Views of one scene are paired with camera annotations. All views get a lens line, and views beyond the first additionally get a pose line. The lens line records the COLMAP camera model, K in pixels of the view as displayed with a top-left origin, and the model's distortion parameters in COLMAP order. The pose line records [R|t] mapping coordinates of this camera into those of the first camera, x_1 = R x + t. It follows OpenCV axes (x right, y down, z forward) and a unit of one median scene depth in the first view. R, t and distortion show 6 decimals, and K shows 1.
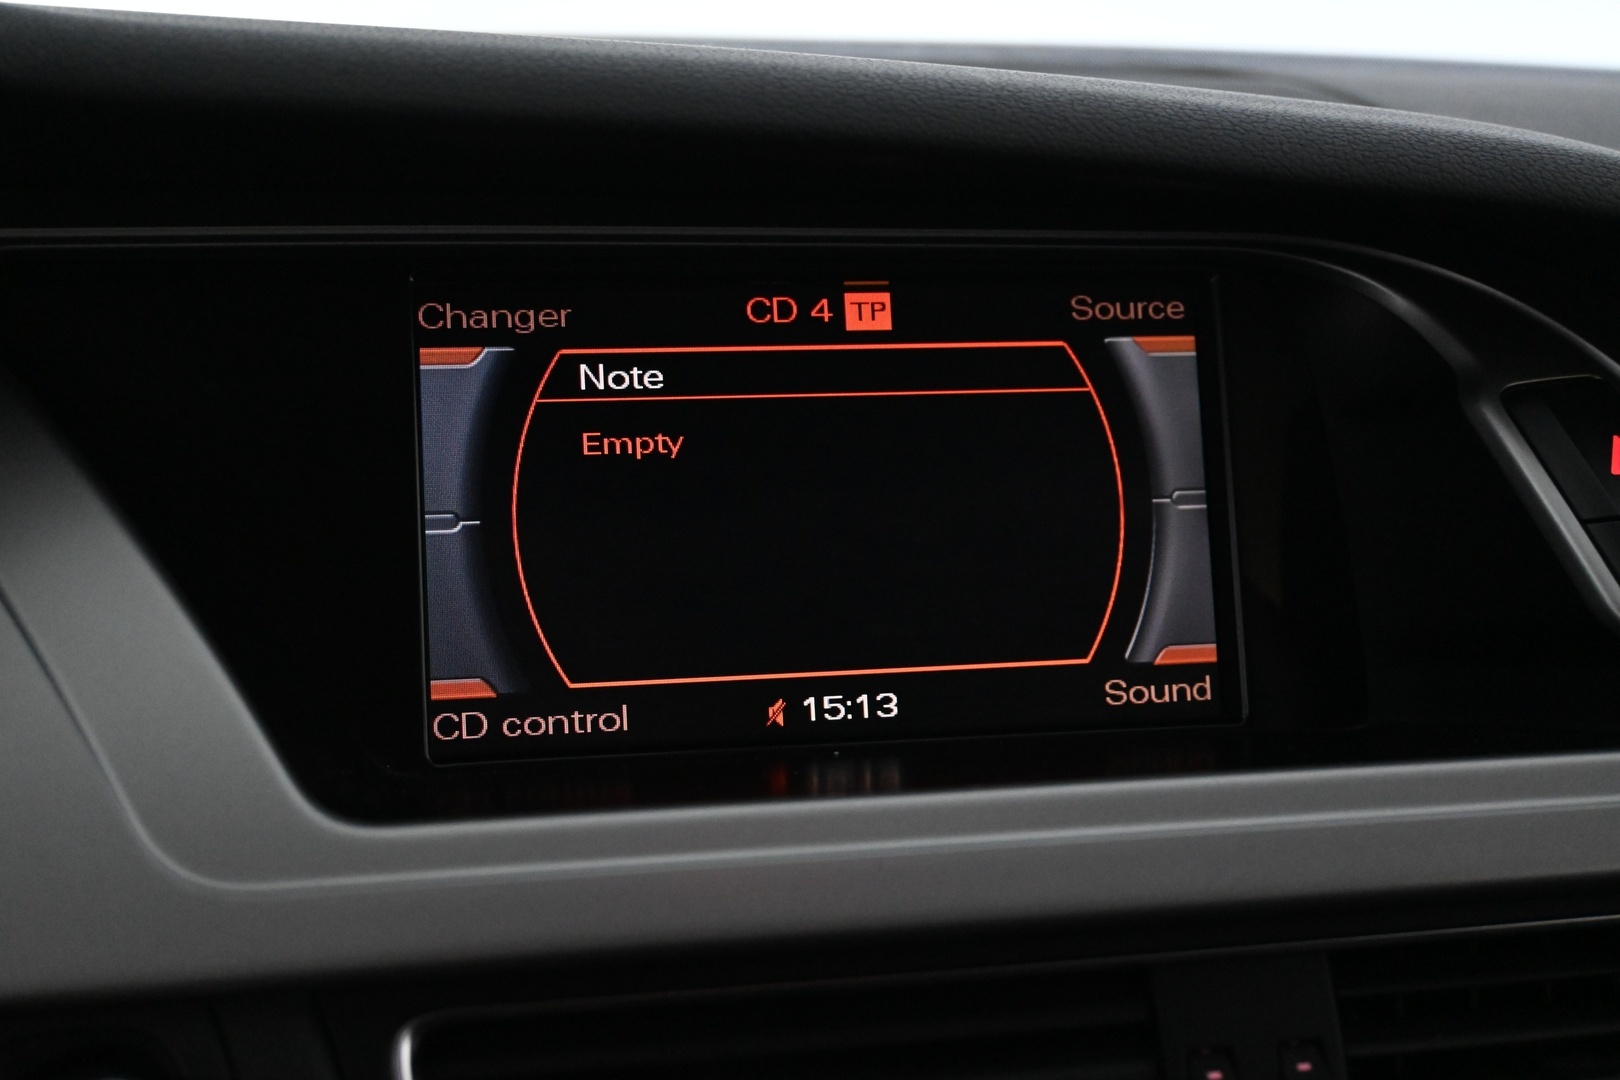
lens RADIAL K [[2071.6, 0, 805.2], [0, 2071.6, 544.8], [0, 0, 1]] dist [0.016380, 0.000000]
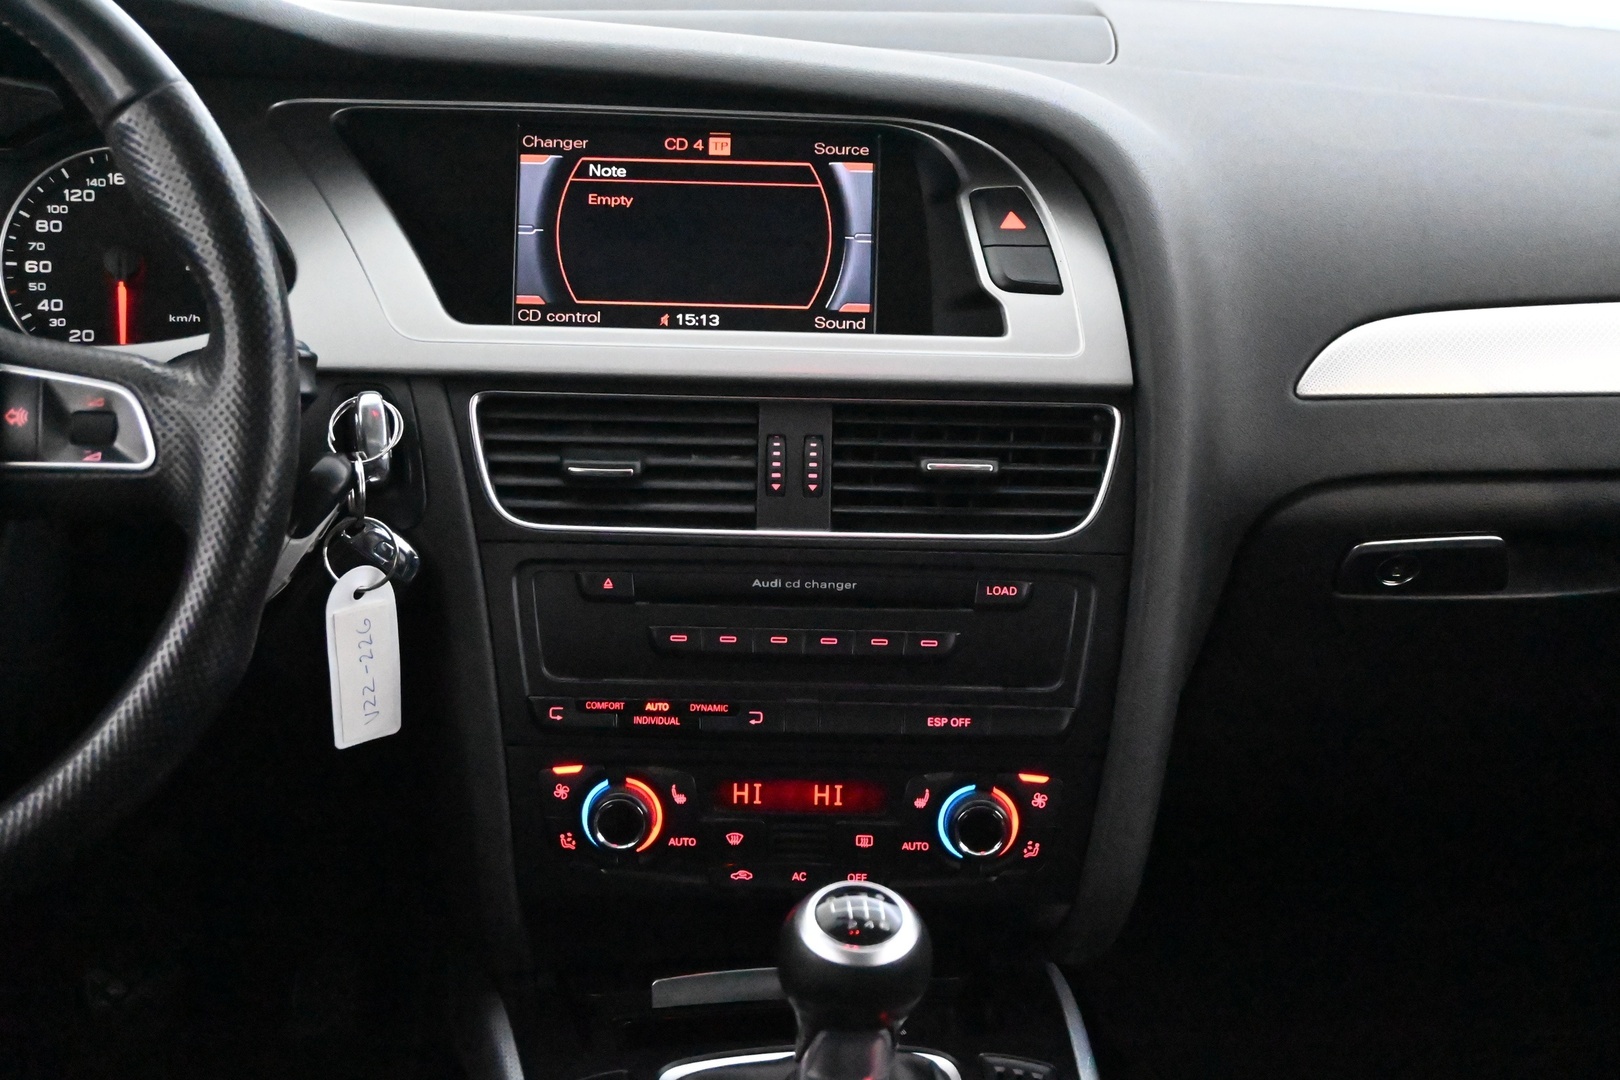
lens RADIAL K [[2437.8, 0, 806.4], [0, 2437.8, 550.5], [0, 0, 1]] dist [0.001697, 0.000000]
pose [[0.980169, 0.069148, -0.185705, 0.661014], [-0.058382, 0.996315, 0.062836, 0.156649], [0.189366, -0.050748, 0.980594, -1.640811]]
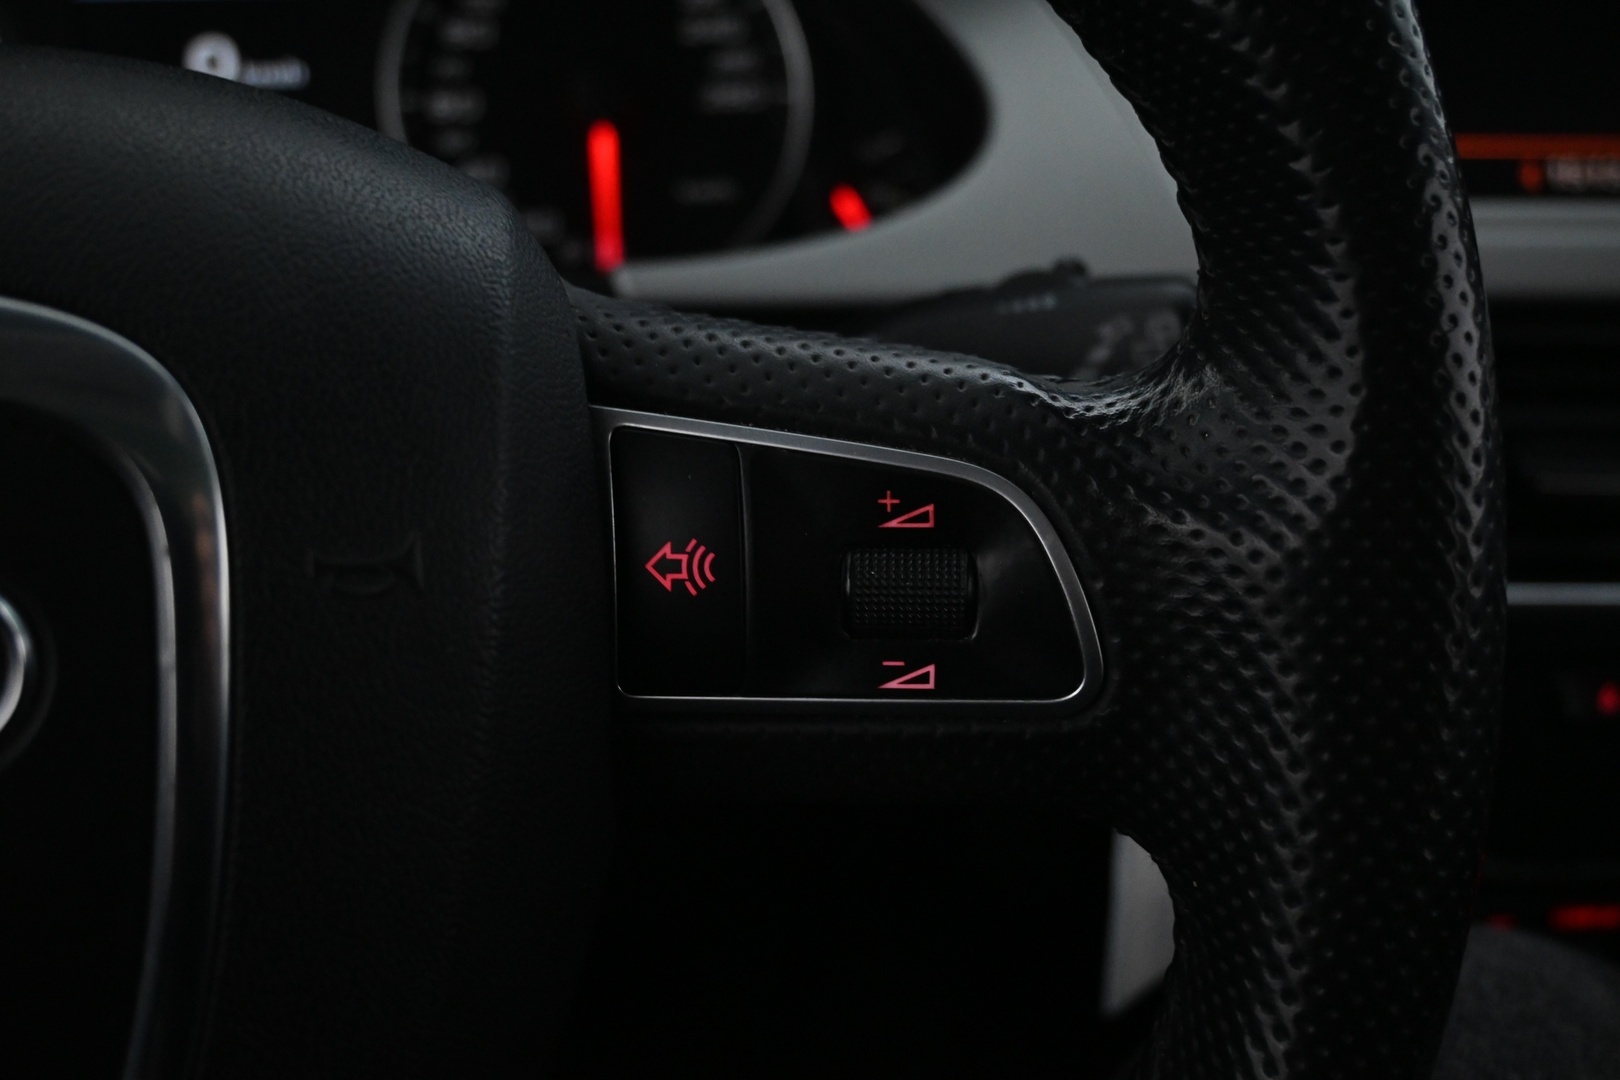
lens RADIAL K [[1733.2, 0, 824.1], [0, 1733.2, 540.4], [0, 0, 1]] dist [0.013103, 0.000000]
pose [[0.983788, 0.067599, -0.166109, -0.259747], [-0.033425, 0.979124, 0.200499, 0.104152], [0.176195, -0.191696, 0.965509, -0.216799]]
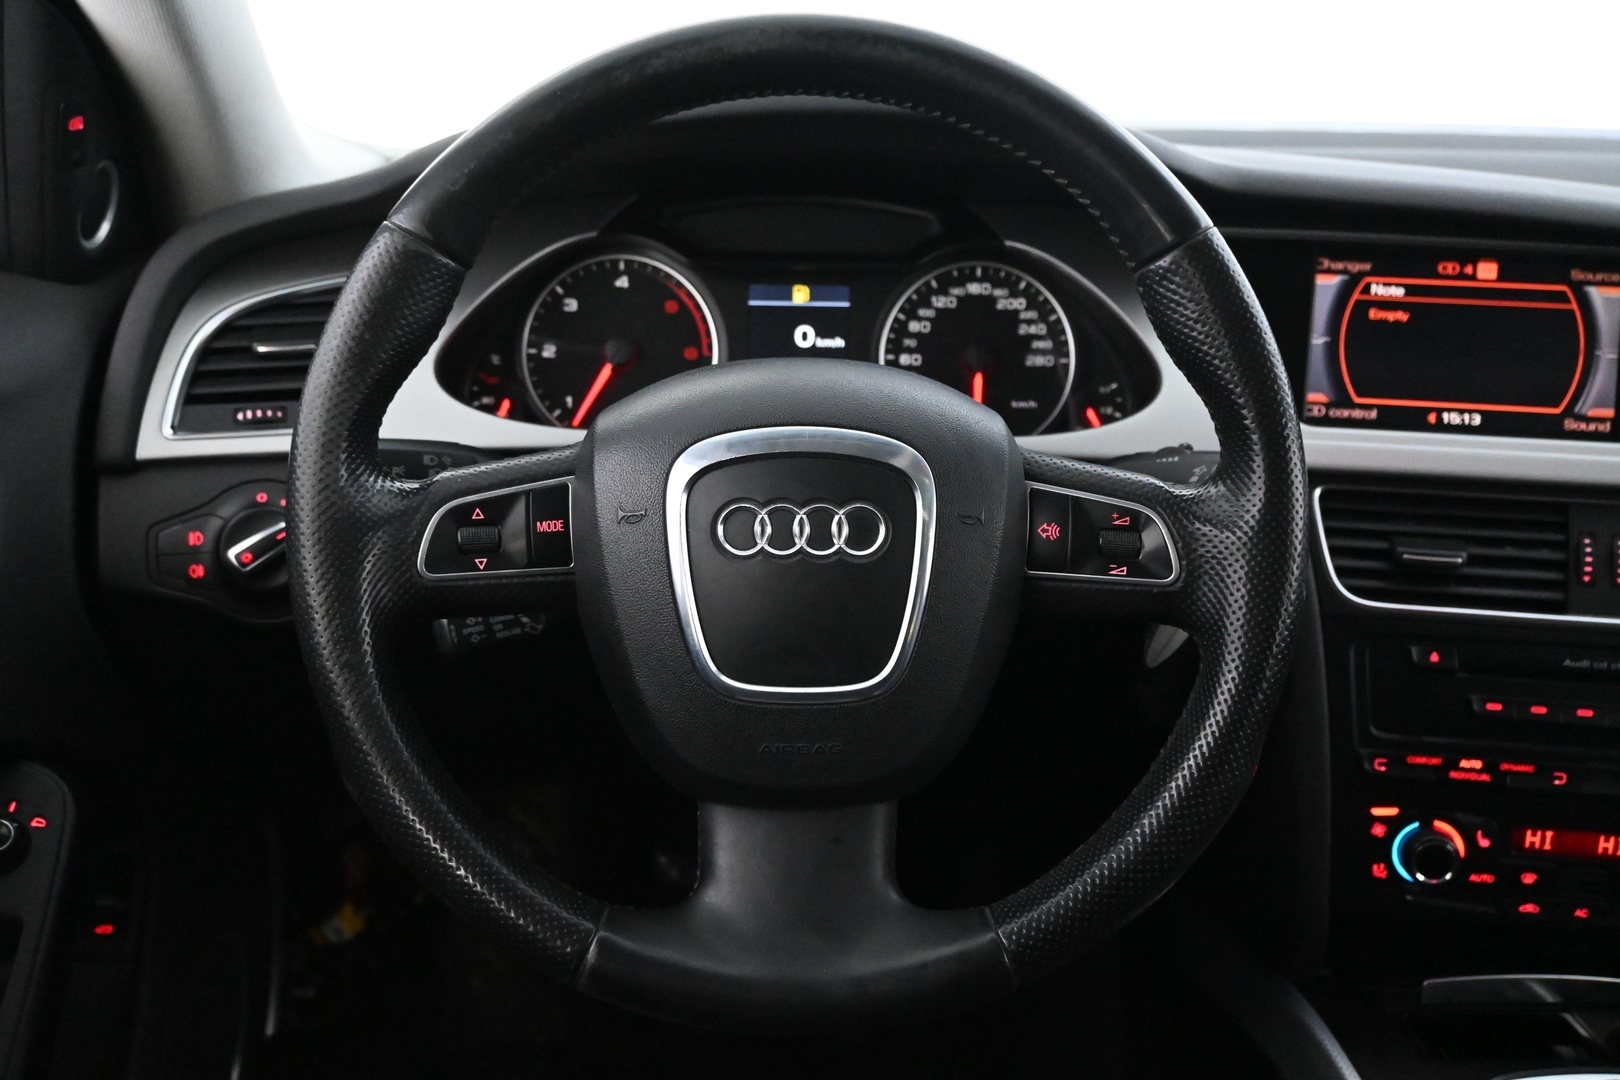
lens RADIAL K [[1521.8, 0, 794.4], [0, 1521.8, 535.9], [0, 0, 1]] dist [-0.016922, 0.000000]
pose [[0.941821, 0.118127, -0.314672, -0.157821], [-0.083956, 0.989210, 0.120064, 0.065459], [0.325459, -0.086661, 0.941576, -1.168113]]
